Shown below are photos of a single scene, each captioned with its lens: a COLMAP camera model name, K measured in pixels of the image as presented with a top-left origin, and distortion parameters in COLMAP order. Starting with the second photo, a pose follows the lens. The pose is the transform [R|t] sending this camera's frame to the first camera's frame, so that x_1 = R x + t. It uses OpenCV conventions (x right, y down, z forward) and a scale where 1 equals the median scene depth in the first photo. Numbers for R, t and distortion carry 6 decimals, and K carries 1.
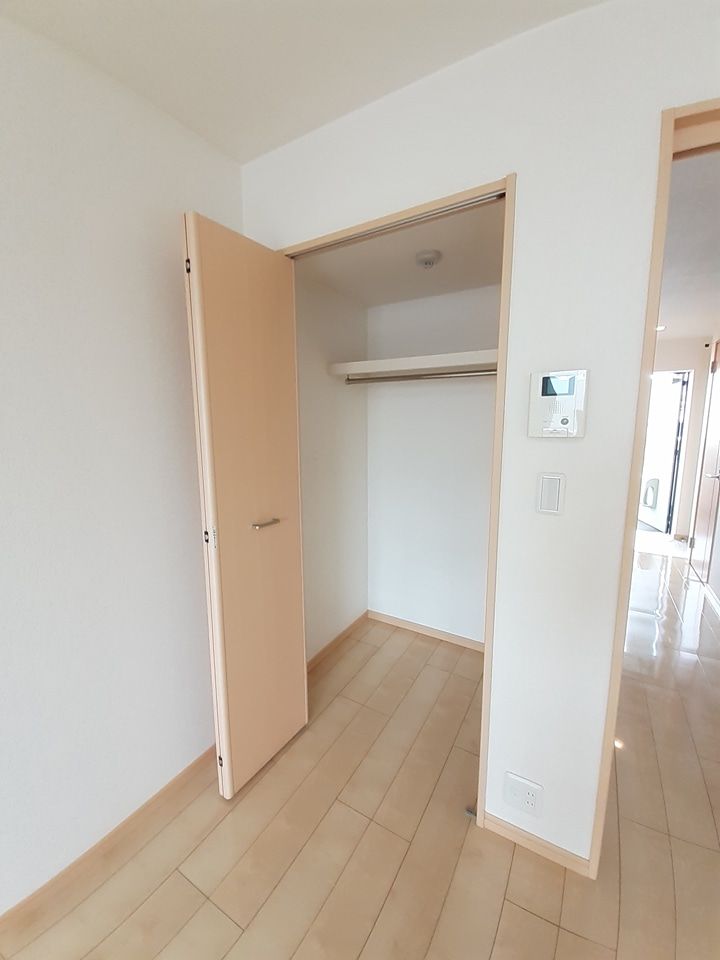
lens RADIAL K [[385.4, 0, 361.0], [0, 385.4, 480.4], [0, 0, 1]] dist [-0.002322, -0.000332]
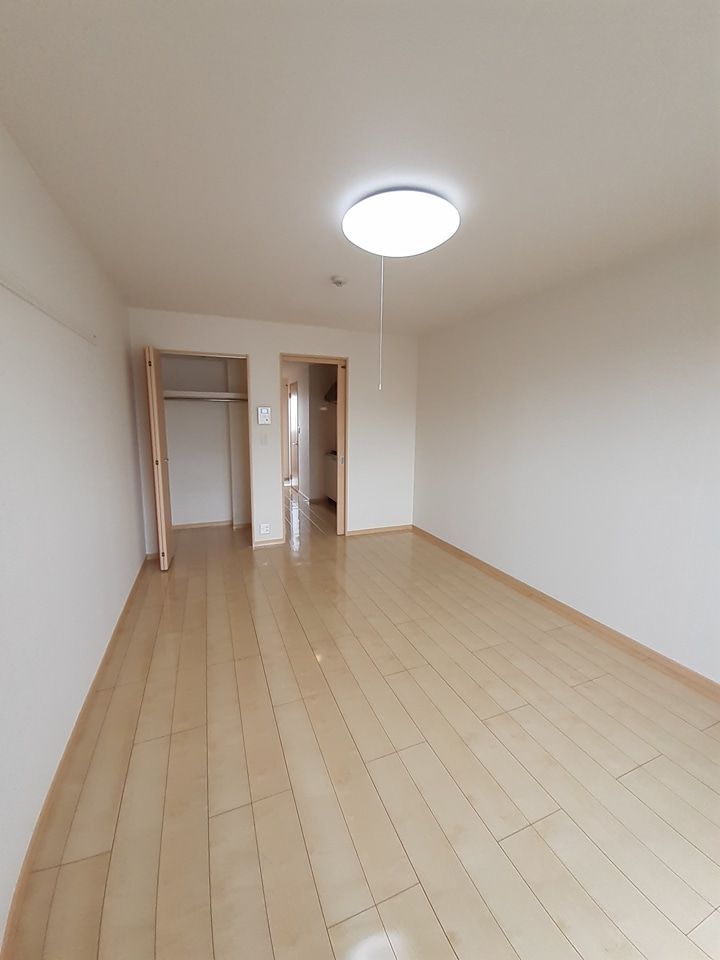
lens RADIAL K [[385.4, 0, 361.9], [0, 385.4, 479.1], [0, 0, 1]] dist [-0.002322, -0.000332]
pose [[0.612417, -0.112587, 0.782477, -1.630152], [0.096554, 0.993049, 0.067315, 0.220556], [-0.784617, 0.034327, 0.619030, -1.749241]]
